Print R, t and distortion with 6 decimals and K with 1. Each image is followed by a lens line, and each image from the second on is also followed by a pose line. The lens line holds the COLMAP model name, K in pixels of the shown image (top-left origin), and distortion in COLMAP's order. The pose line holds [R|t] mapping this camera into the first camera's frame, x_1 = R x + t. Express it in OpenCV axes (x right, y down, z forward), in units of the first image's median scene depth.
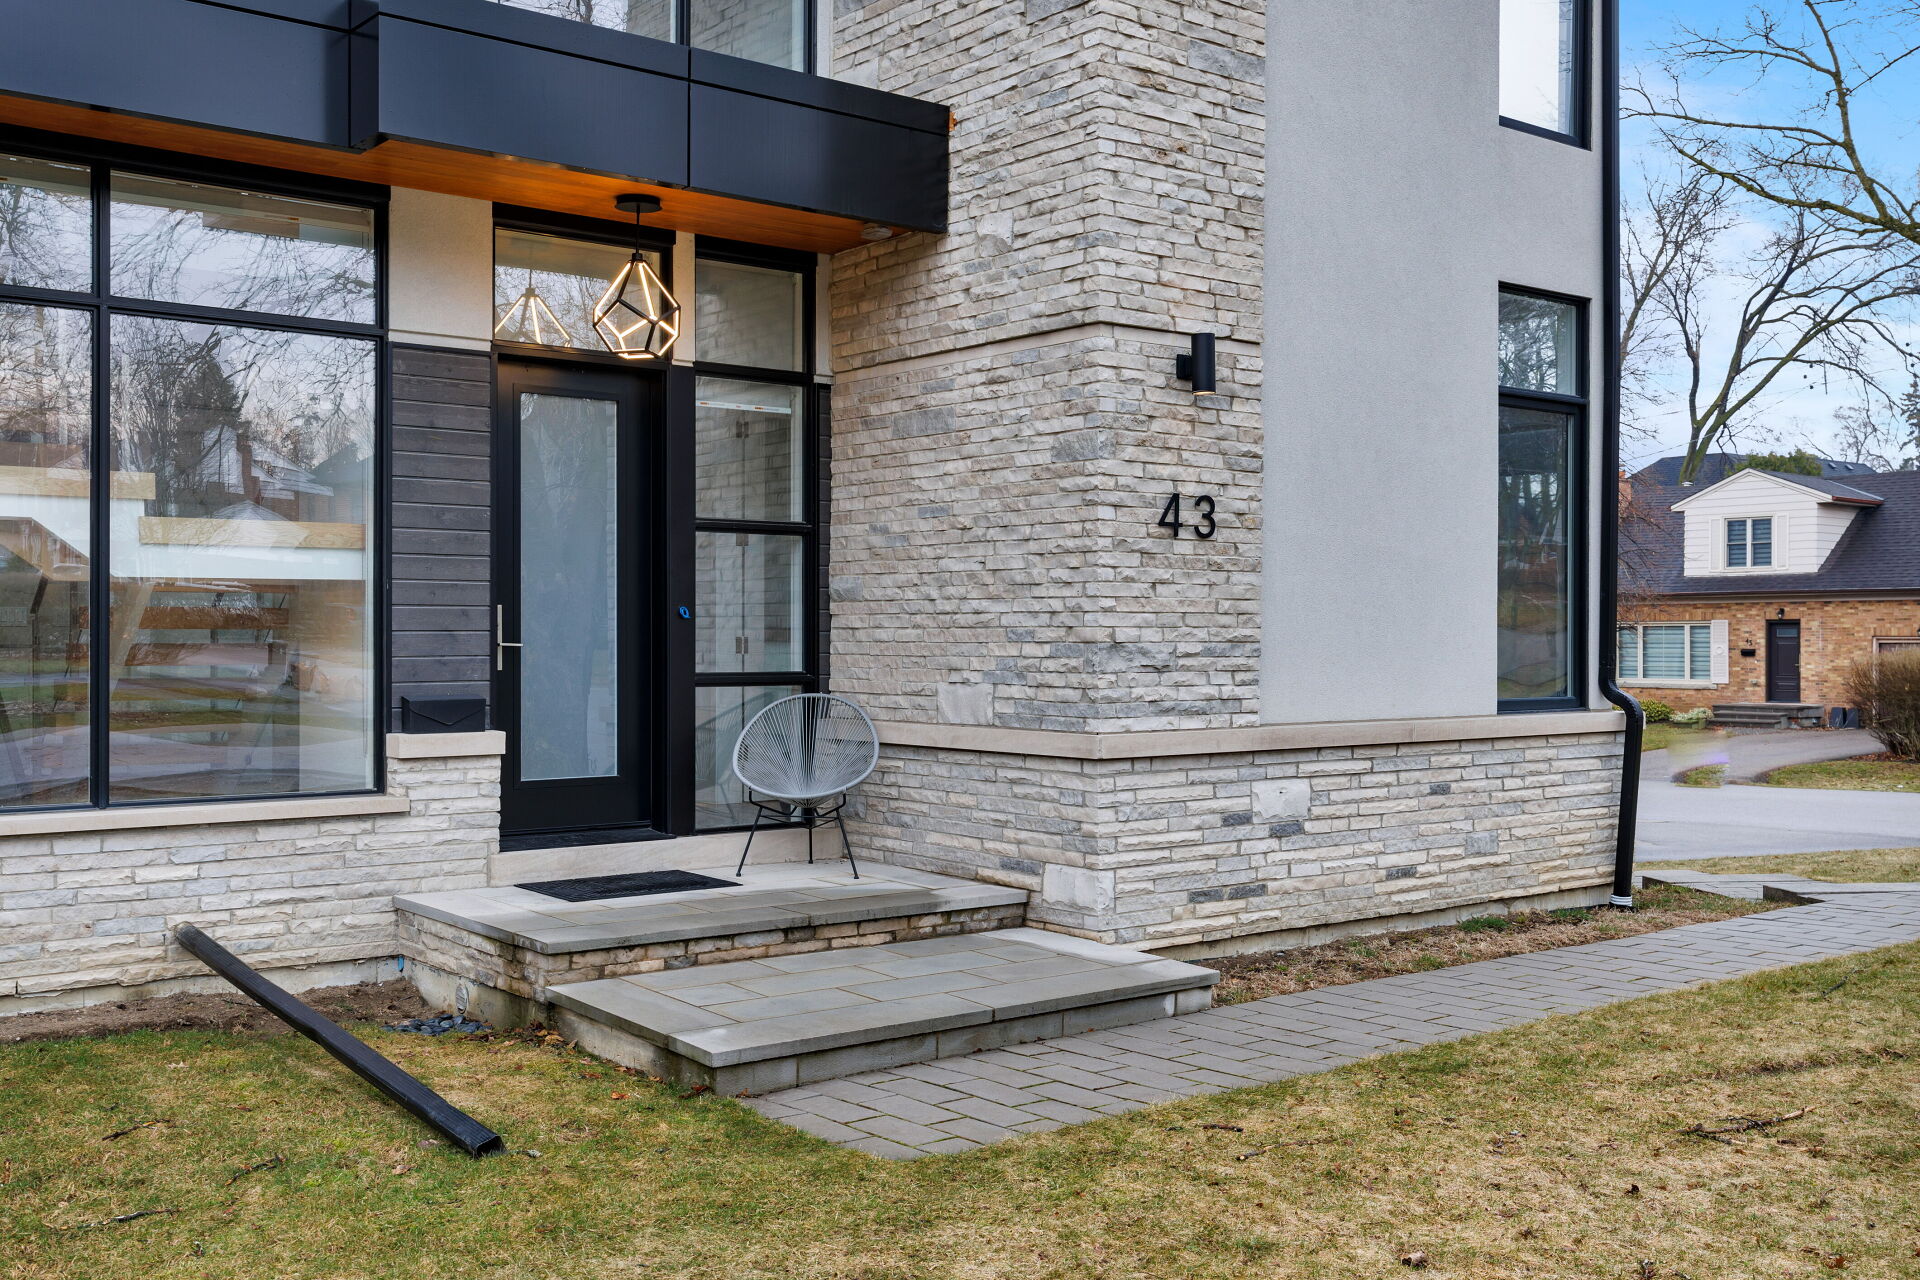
lens RADIAL K [[1894.1, 0, 960.0], [0, 1894.1, 640.0], [0, 0, 1]] dist [0.000163, -0.009821]
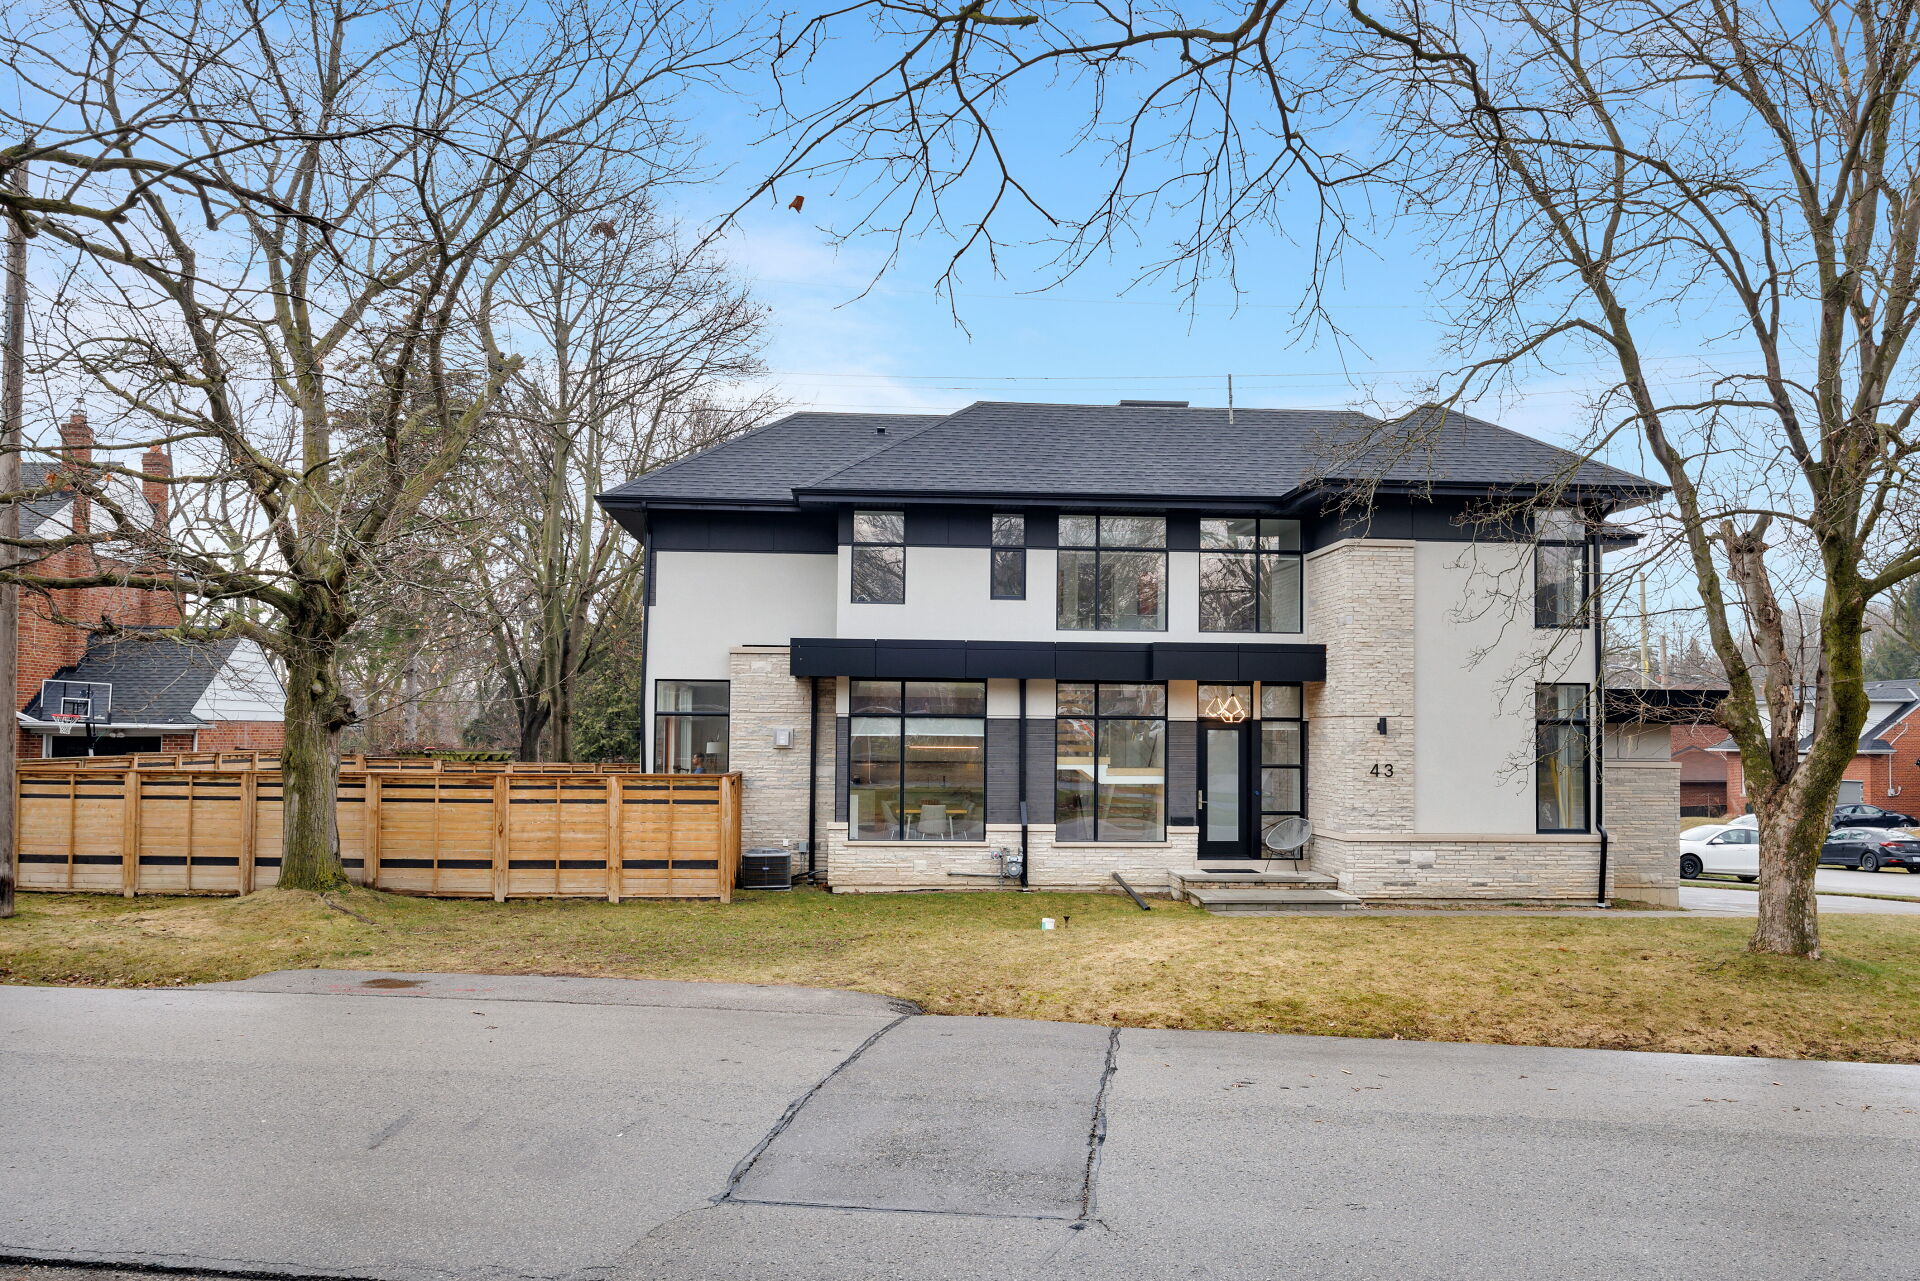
lens RADIAL K [[1639.9, 0, 960.0], [0, 1639.9, 640.5], [0, 0, 1]] dist [-0.004517, -0.001820]
pose [[0.827399, -0.025312, -0.561043, 1.116278], [-0.010128, 0.998149, -0.059968, -0.110898], [0.561523, 0.055300, 0.825611, -1.808652]]
